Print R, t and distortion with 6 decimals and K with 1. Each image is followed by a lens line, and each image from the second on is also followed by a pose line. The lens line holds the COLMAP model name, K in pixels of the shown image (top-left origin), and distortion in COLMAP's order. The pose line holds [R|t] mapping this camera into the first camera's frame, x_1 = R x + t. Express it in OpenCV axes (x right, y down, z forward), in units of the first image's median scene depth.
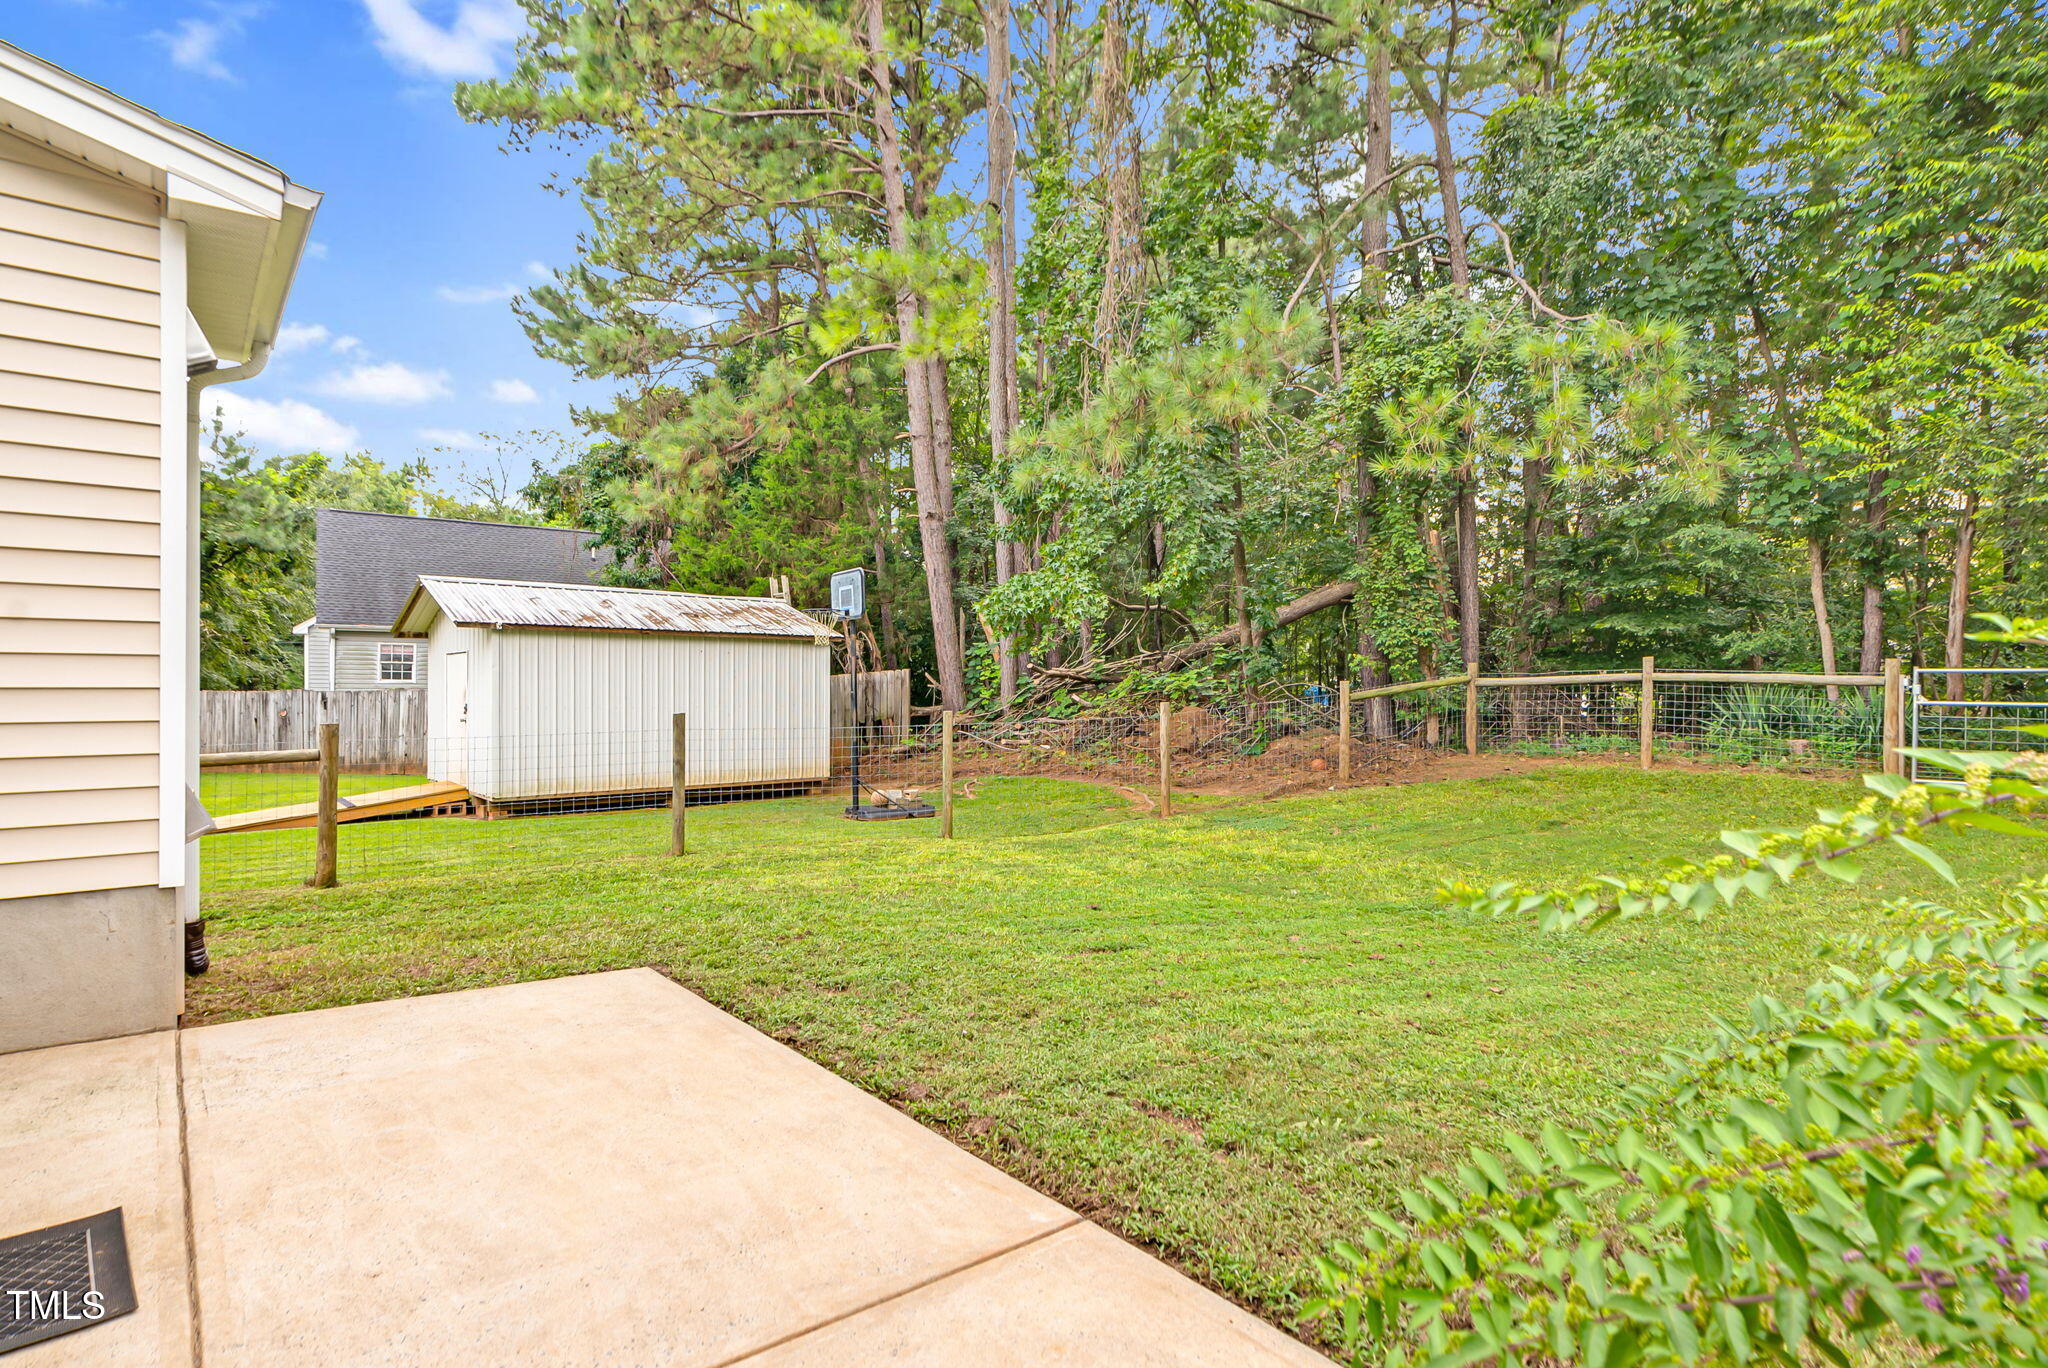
lens RADIAL K [[1024.5, 0, 1024.0], [0, 1024.5, 684.0], [0, 0, 1]] dist [-0.001725, -0.000308]
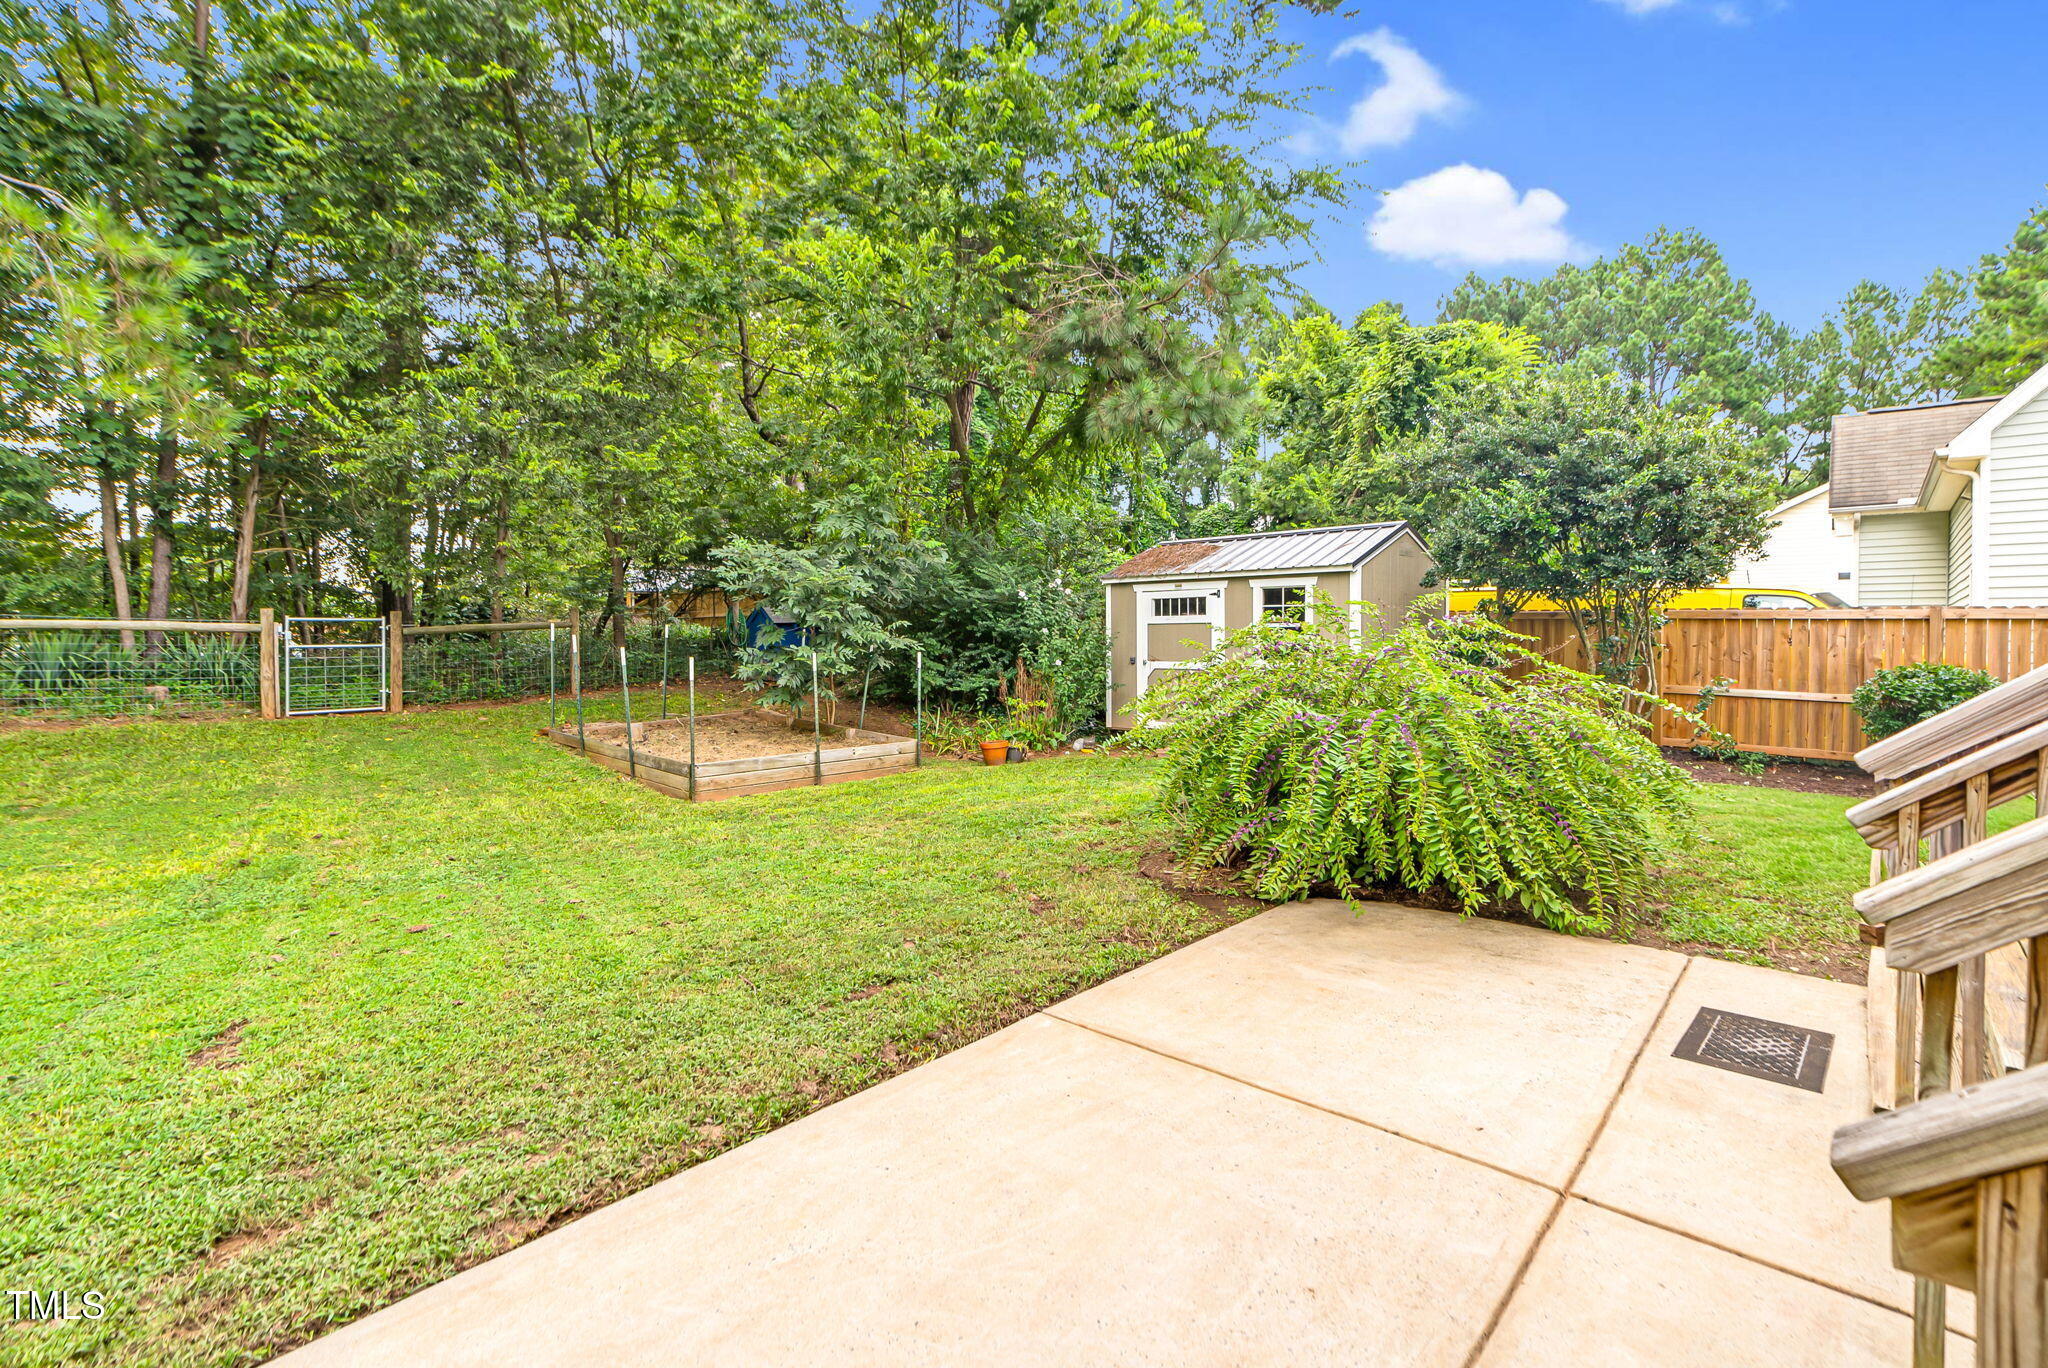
lens RADIAL K [[941.4, 0, 1030.8], [0, 941.4, 671.7], [0, 0, 1]] dist [-0.000567, 0.000762]
pose [[-0.130176, -0.047050, 0.990374, -0.919794], [-0.002076, 0.998884, 0.047181, -0.016213], [-0.991489, 0.004086, -0.130129, 0.879984]]
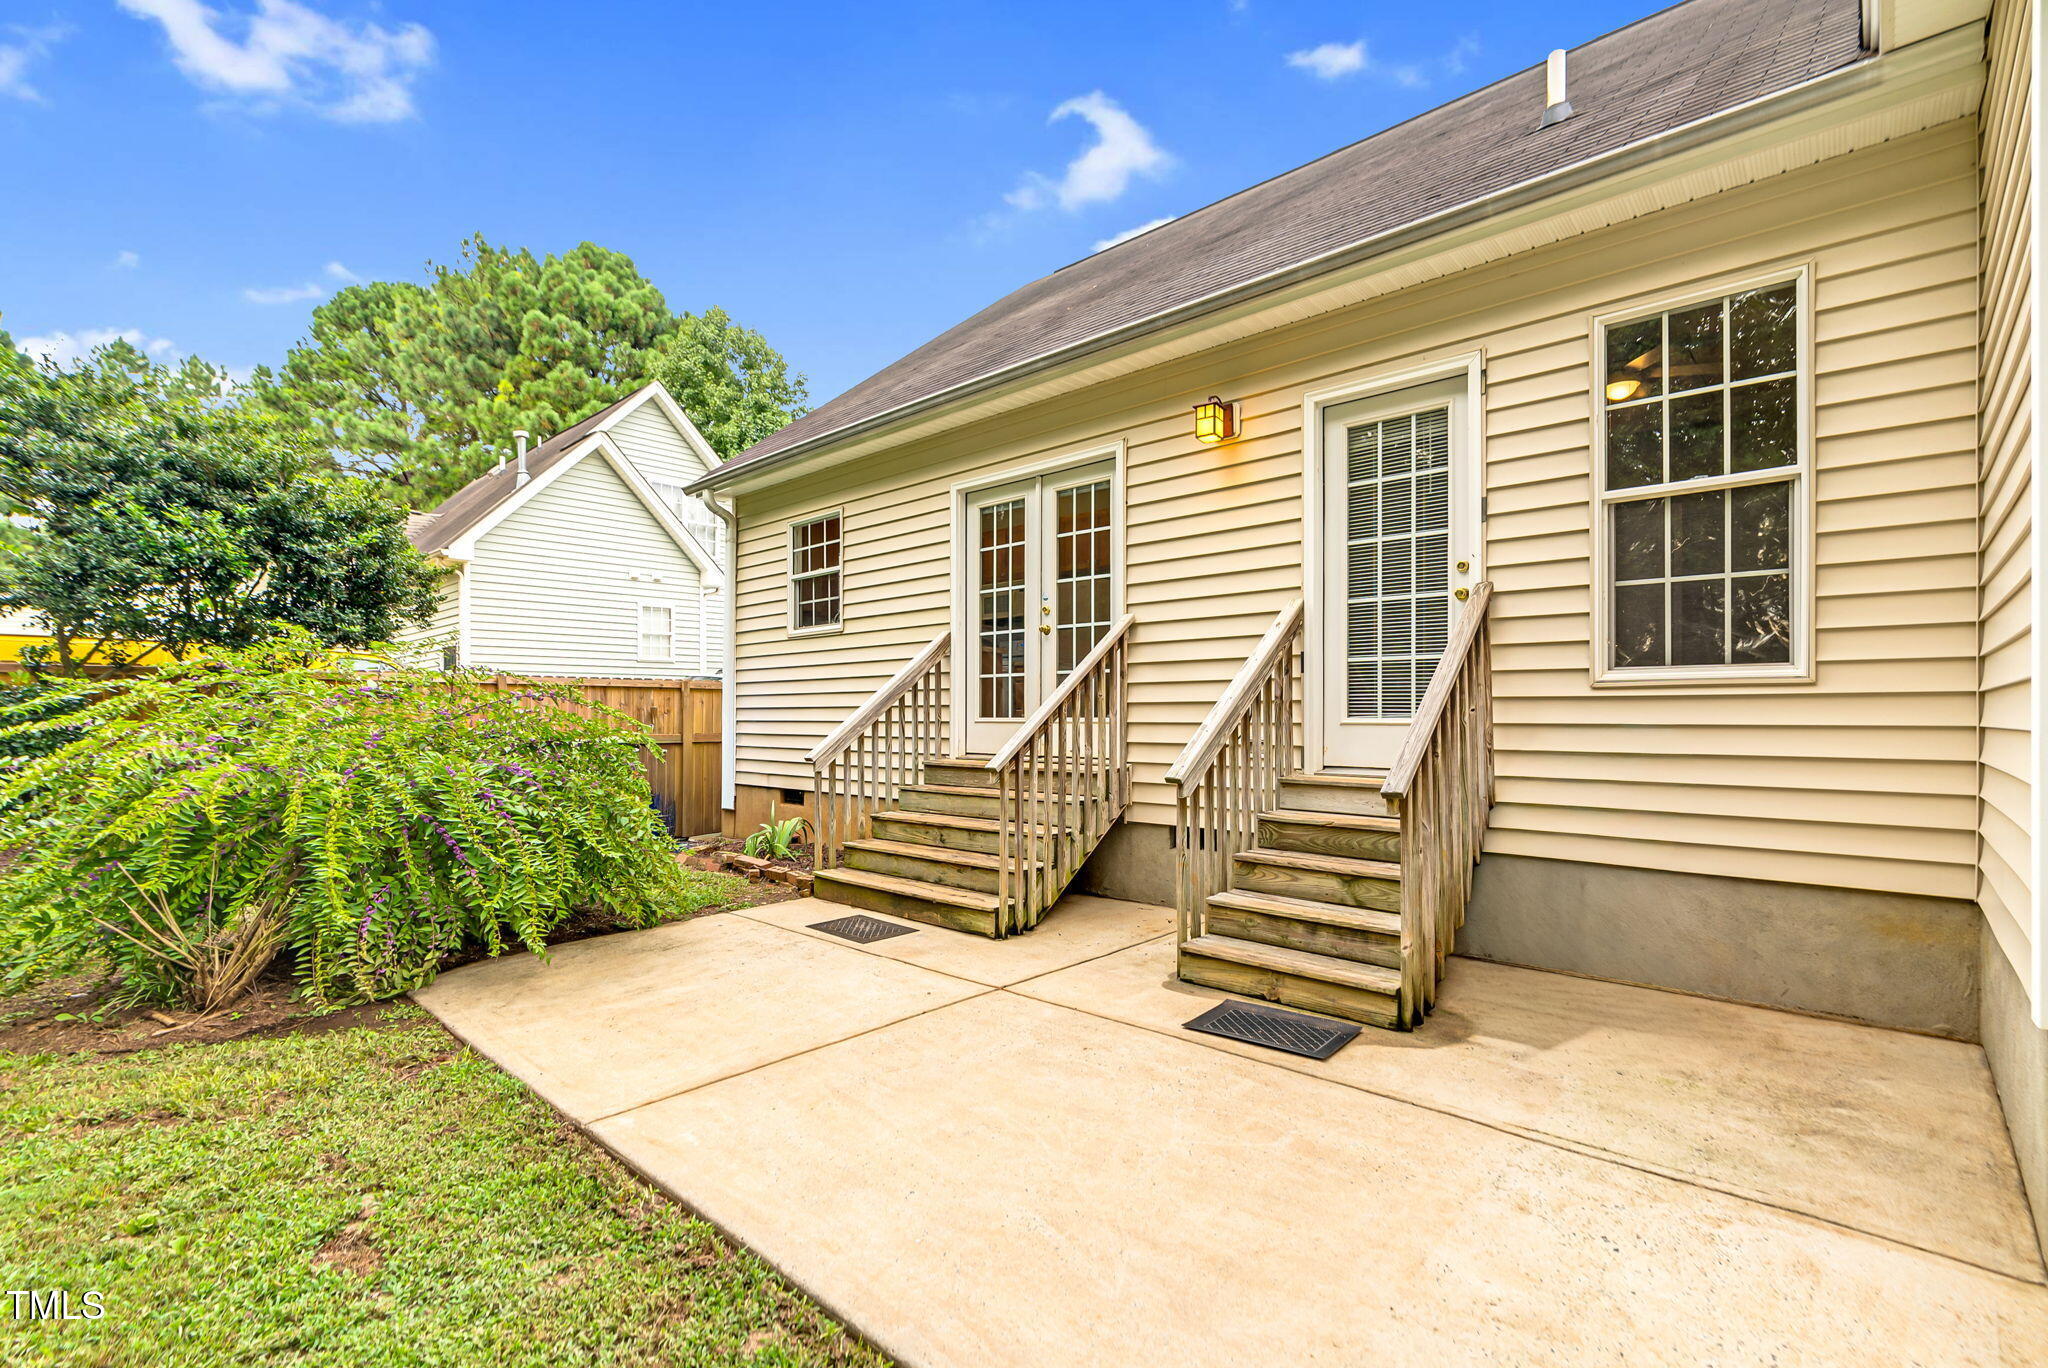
lens RADIAL K [[955.5, 0, 1020.4], [0, 955.5, 703.8], [0, 0, 1]] dist [-0.000559, -0.000089]
pose [[-0.993330, -0.006646, -0.115115, -0.230186], [-0.005895, 0.999959, -0.006861, 0.030376], [0.115156, -0.006137, -0.993328, 1.604036]]
